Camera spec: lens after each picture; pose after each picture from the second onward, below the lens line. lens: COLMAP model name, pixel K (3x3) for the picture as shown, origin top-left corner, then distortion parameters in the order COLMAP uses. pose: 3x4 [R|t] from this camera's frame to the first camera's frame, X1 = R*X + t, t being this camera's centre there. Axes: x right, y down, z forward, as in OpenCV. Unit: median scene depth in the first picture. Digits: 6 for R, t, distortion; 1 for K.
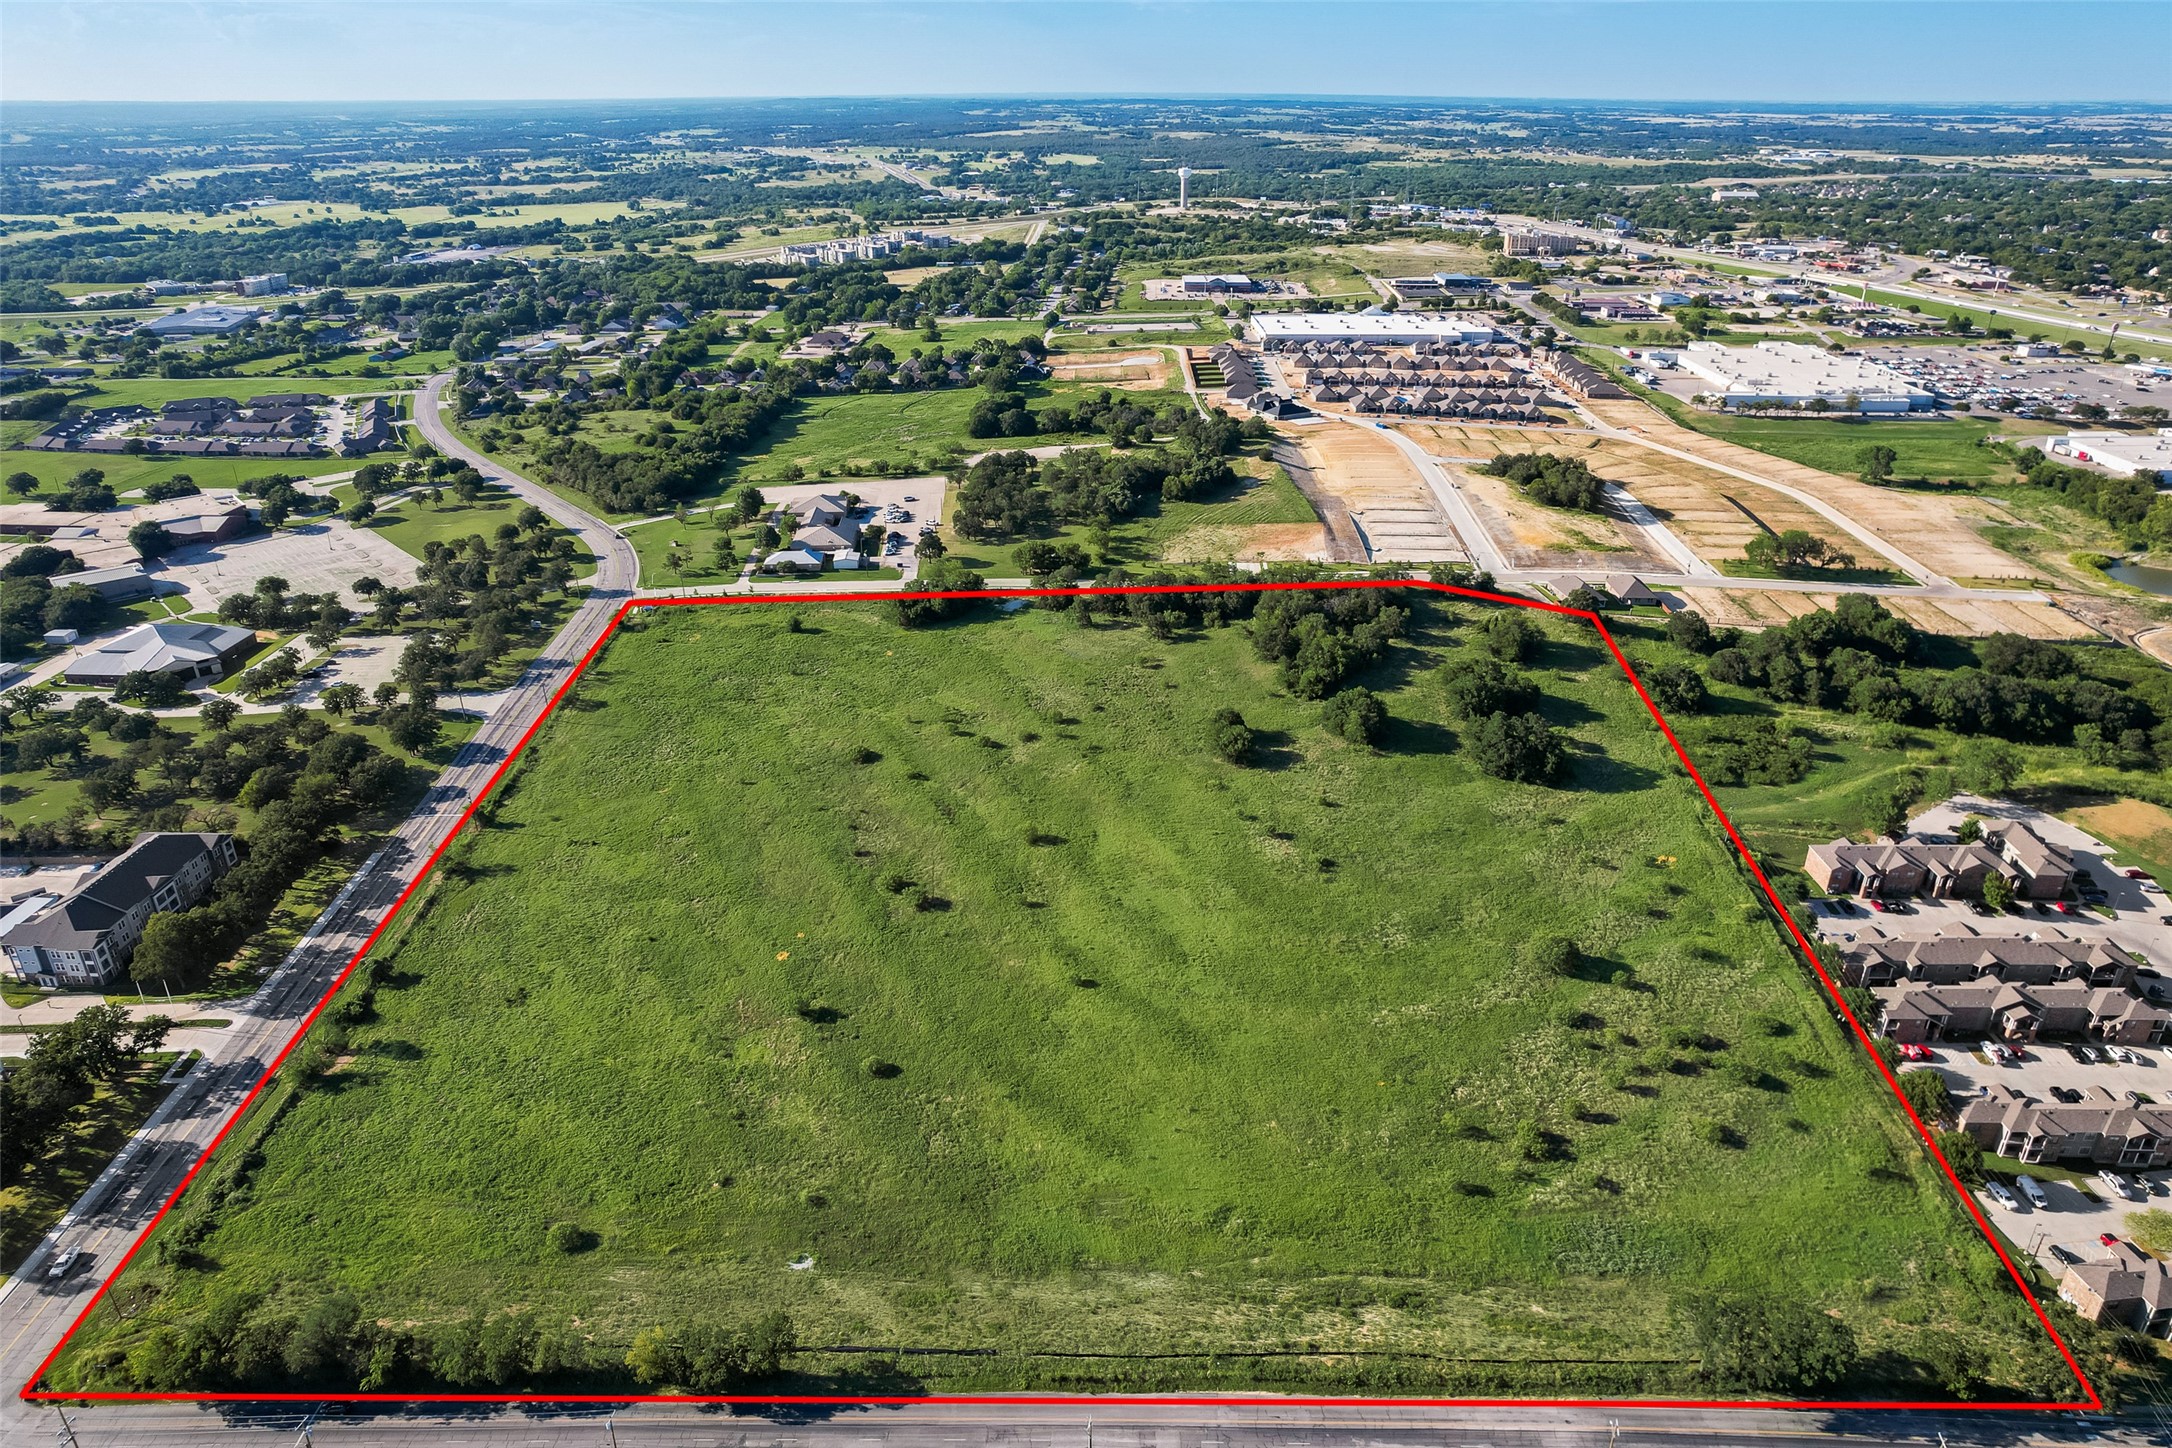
lens RADIAL K [[1394.6, 0, 1088.5], [0, 1394.6, 723.6], [0, 0, 1]] dist [-0.076462, 0.068827]
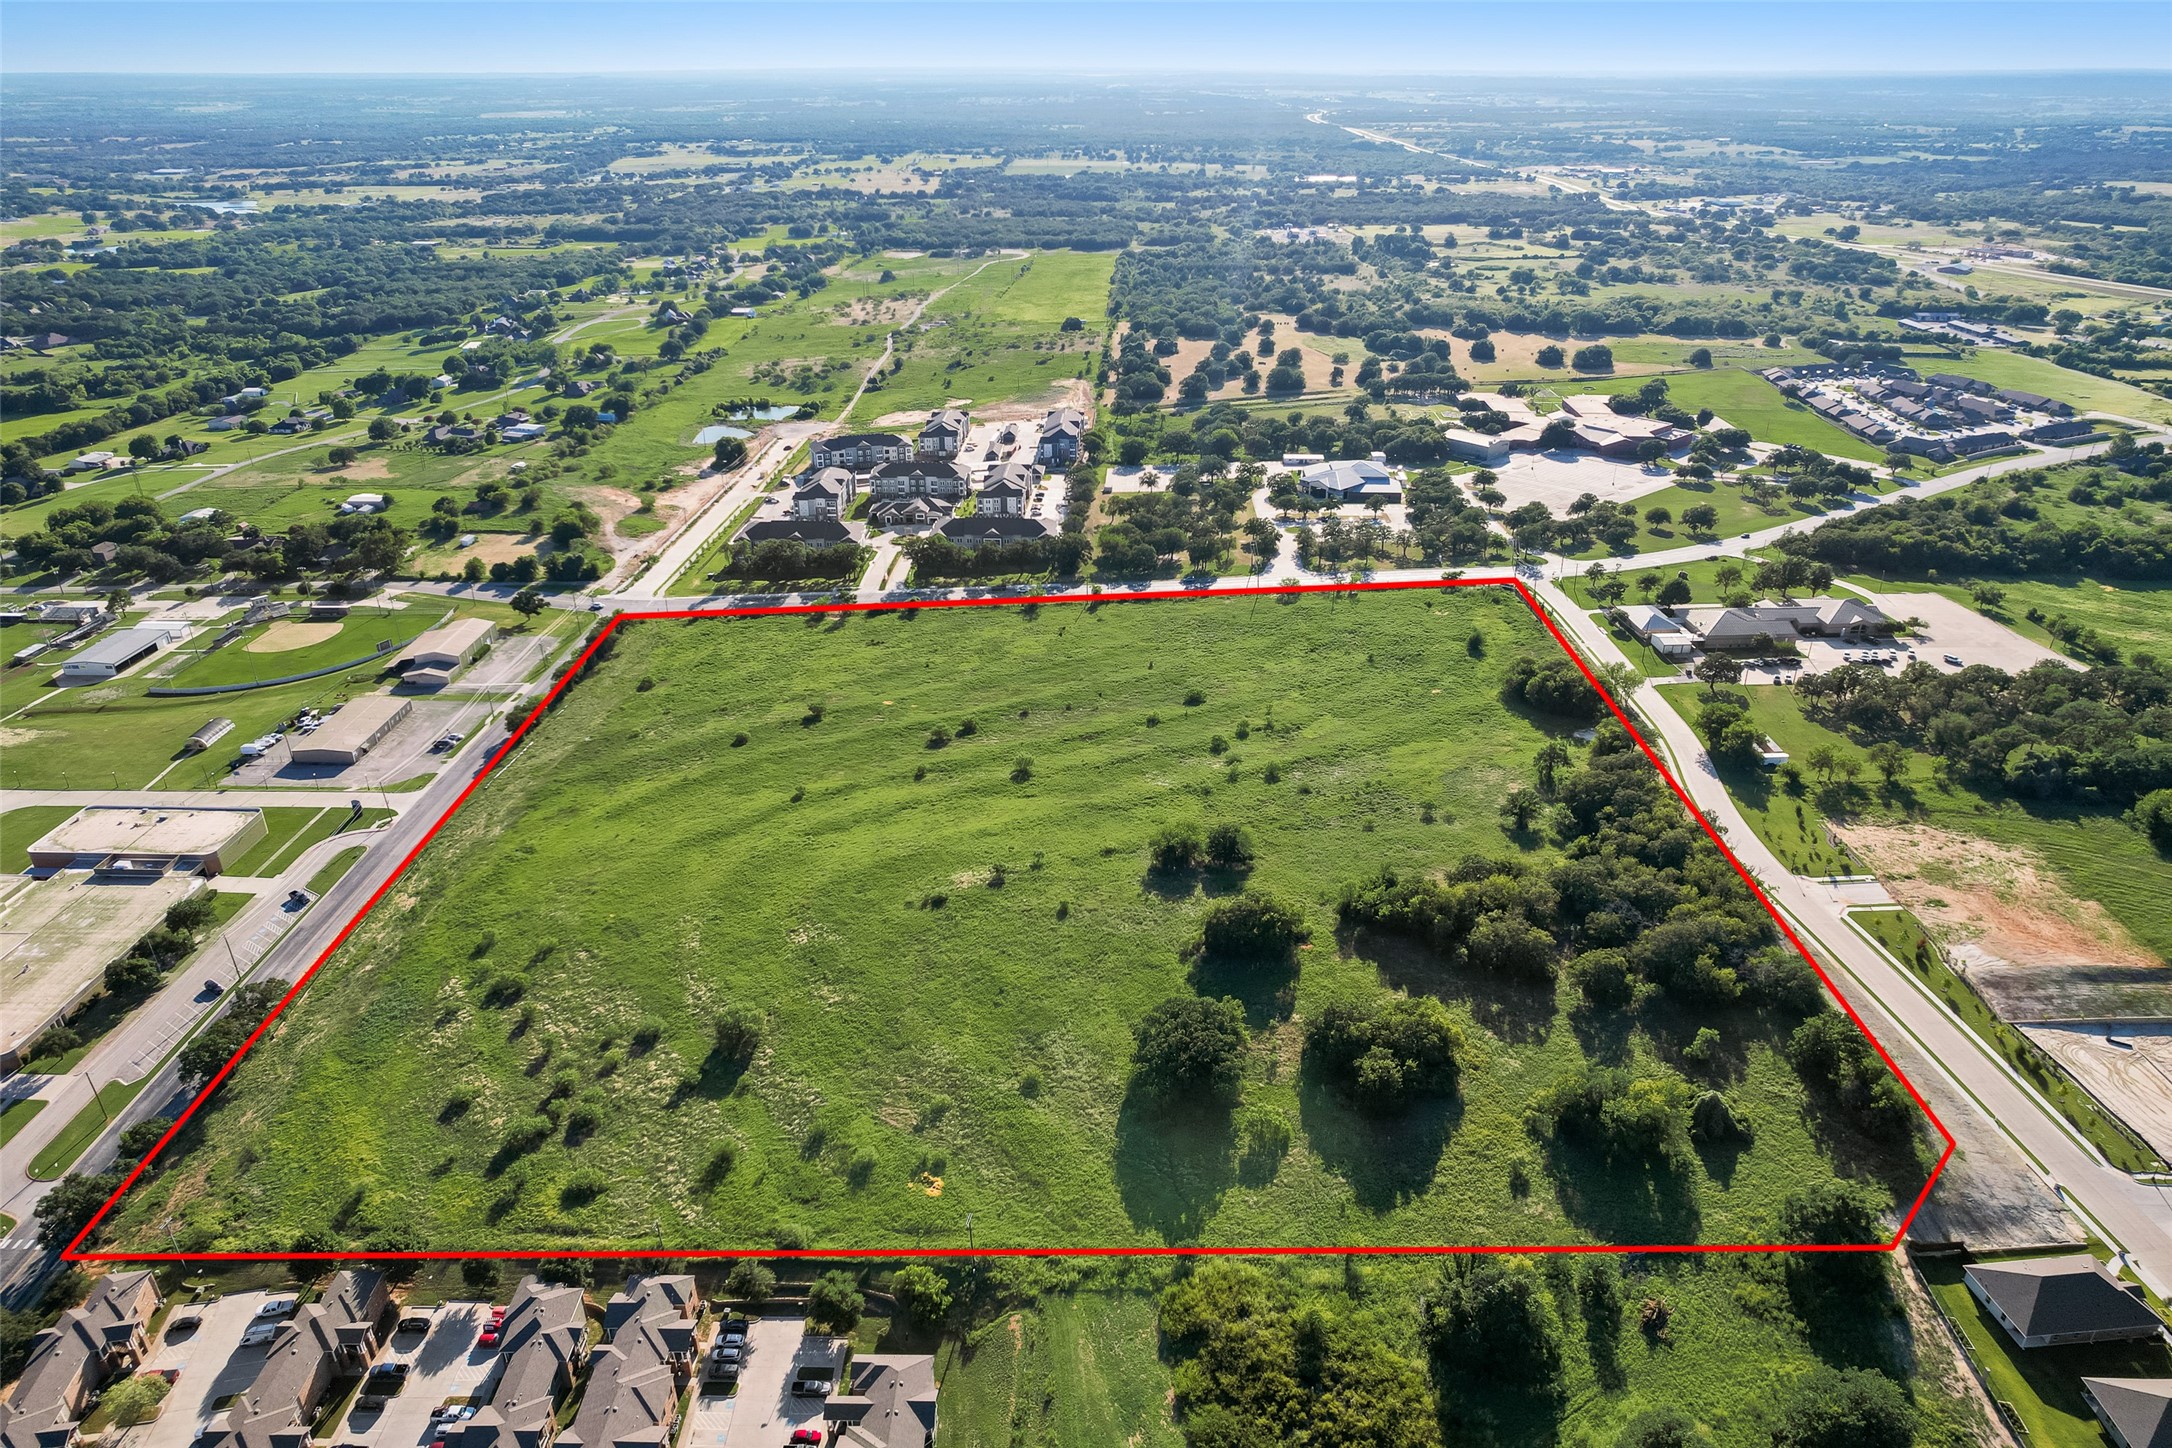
lens RADIAL K [[1402.9, 0, 1086.0], [0, 1402.9, 724.0], [0, 0, 1]] dist [-0.080123, 0.074144]
pose [[0.002404, 0.434214, -0.900807, 0.710359], [-0.419797, 0.818028, 0.393192, -0.302956], [0.907615, 0.377211, 0.184248, 0.628347]]
